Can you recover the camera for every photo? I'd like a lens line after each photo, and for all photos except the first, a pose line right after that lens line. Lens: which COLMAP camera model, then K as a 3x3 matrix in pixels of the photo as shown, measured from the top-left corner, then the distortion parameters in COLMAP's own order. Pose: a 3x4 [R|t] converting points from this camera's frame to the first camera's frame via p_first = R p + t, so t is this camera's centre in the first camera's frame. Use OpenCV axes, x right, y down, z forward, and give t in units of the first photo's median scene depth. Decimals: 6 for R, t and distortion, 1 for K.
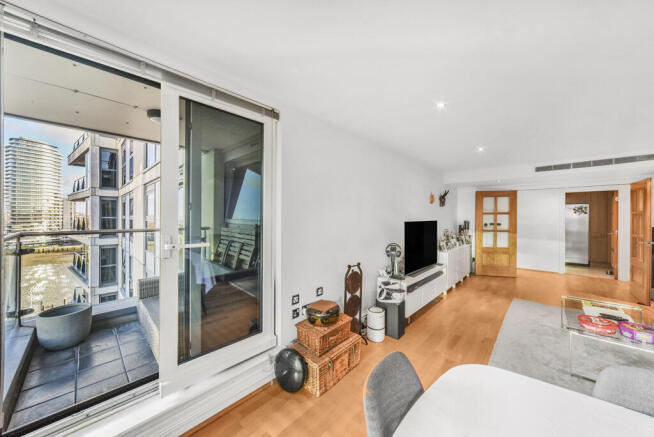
lens RADIAL K [[228.6, 0, 331.2], [0, 228.6, 217.5], [0, 0, 1]] dist [-0.002337, -0.000064]
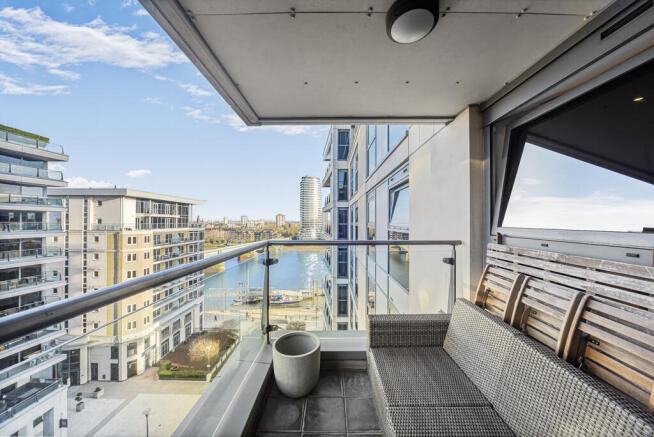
lens RADIAL K [[228.7, 0, 332.7], [0, 228.7, 222.6], [0, 0, 1]] dist [-0.010510, 0.000103]
pose [[0.681684, -0.004313, -0.731634, -0.130557], [-0.000350, 0.999981, -0.006222, -0.000188], [0.731646, 0.004498, 0.681670, 0.142330]]
